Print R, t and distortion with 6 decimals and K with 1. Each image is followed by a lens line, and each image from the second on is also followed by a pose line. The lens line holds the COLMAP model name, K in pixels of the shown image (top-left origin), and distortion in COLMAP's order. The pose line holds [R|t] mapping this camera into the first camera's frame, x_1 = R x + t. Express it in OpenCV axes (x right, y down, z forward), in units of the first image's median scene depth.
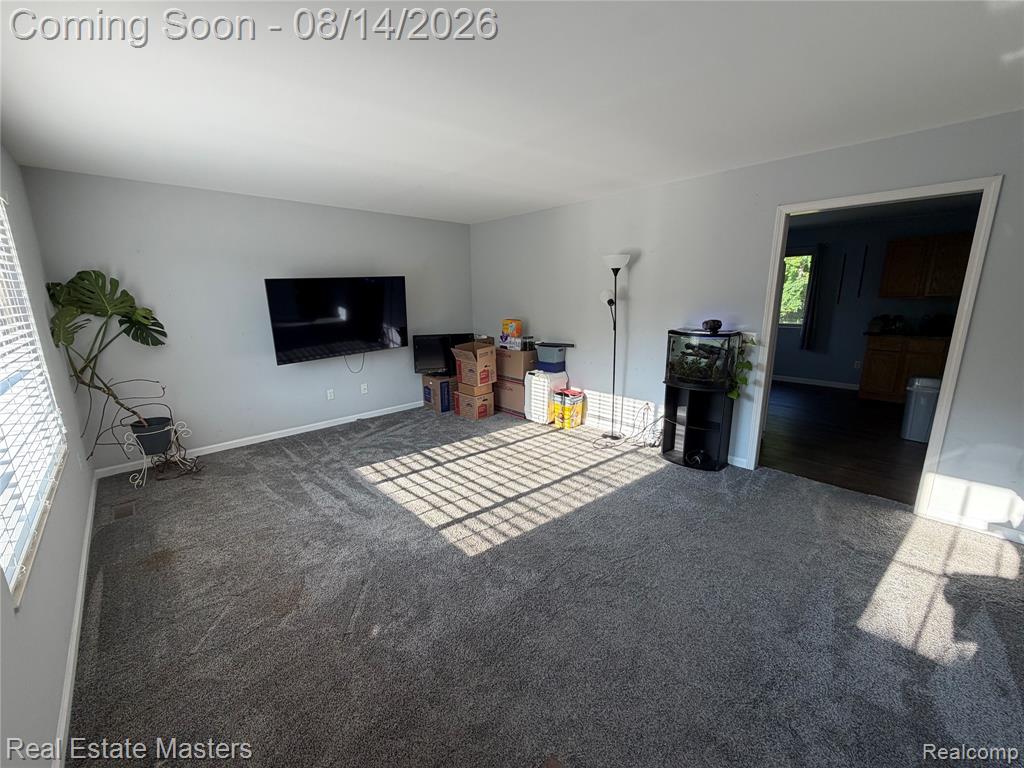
lens RADIAL K [[408.6, 0, 509.1], [0, 408.6, 382.8], [0, 0, 1]] dist [0.002549, -0.001671]
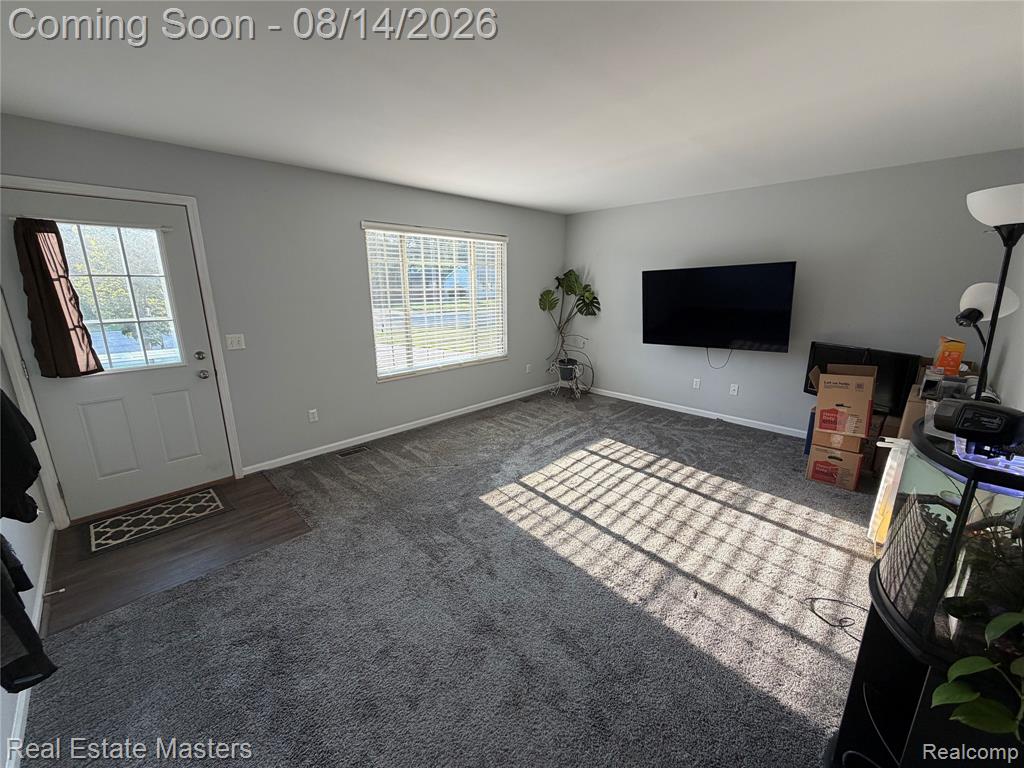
lens RADIAL K [[408.6, 0, 509.7], [0, 408.6, 384.0], [0, 0, 1]] dist [0.002549, -0.001671]
pose [[0.030605, 0.253038, -0.966972, 0.698782], [-0.210378, 0.947385, 0.241254, -0.155283], [0.977141, 0.196046, 0.082228, 0.619084]]
